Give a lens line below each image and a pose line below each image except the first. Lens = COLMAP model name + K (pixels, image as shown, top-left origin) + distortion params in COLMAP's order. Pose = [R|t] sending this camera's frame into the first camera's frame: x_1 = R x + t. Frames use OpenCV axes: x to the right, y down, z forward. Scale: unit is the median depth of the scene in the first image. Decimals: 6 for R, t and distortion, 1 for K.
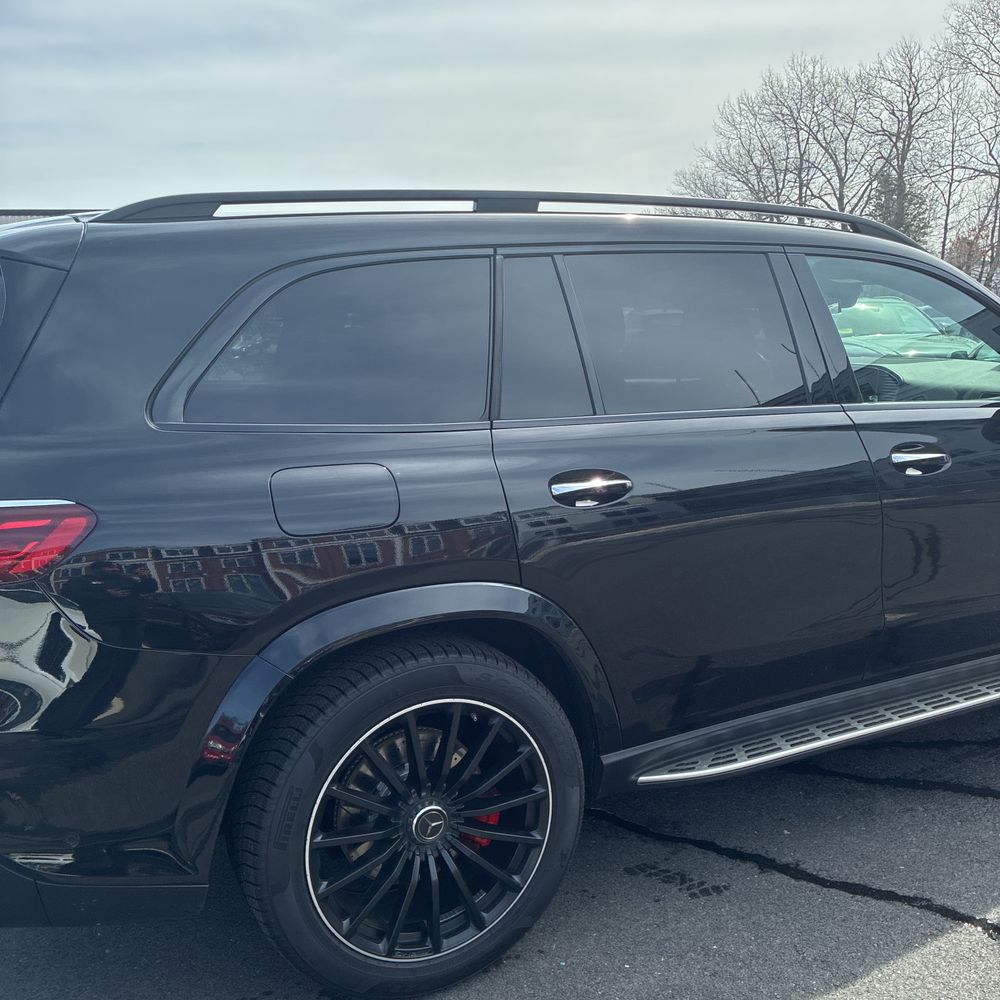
lens RADIAL K [[1013.8, 0, 509.2], [0, 1013.8, 493.7], [0, 0, 1]] dist [0.013294, 0.000000]
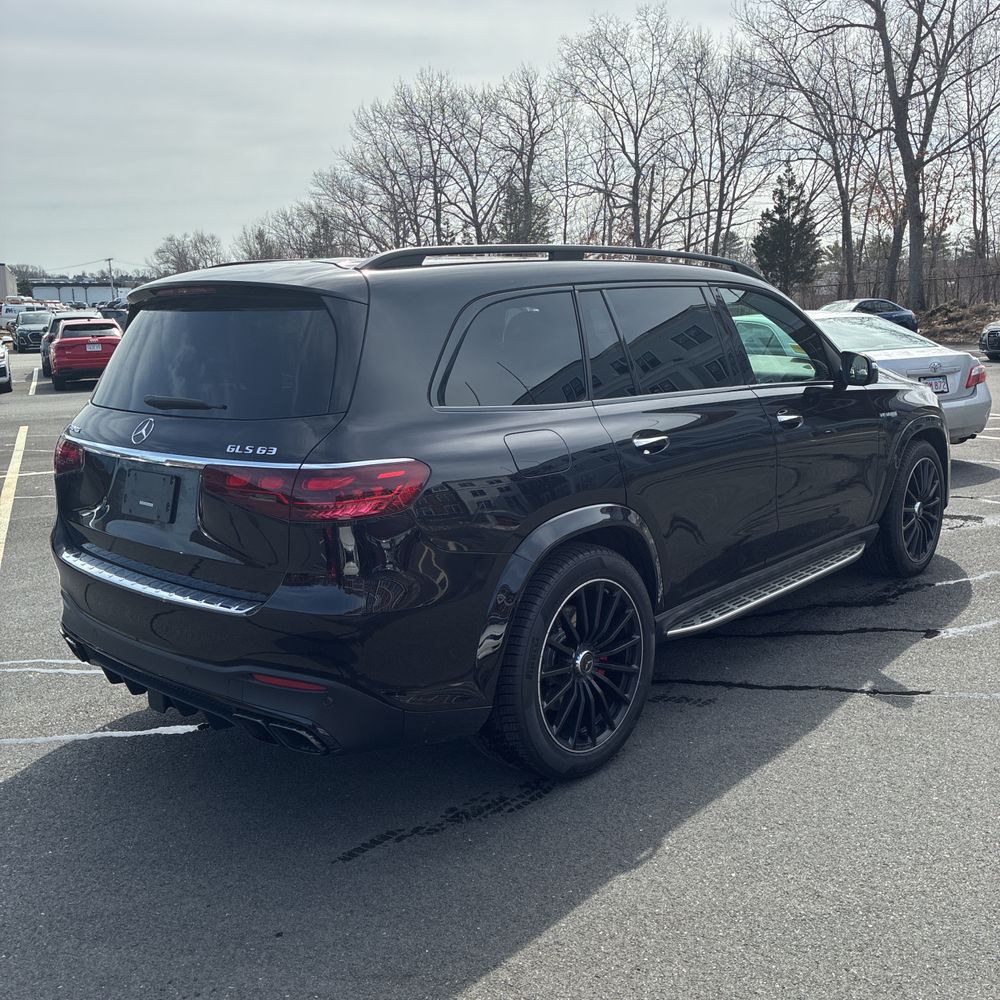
lens RADIAL K [[1013.8, 0, 519.3], [0, 1013.8, 485.3], [0, 0, 1]] dist [0.013294, 0.000000]
pose [[0.931895, -0.060235, 0.357691, -0.473689], [0.062254, 0.998043, 0.005881, 0.028397], [-0.357345, 0.016787, 0.933821, -0.269618]]
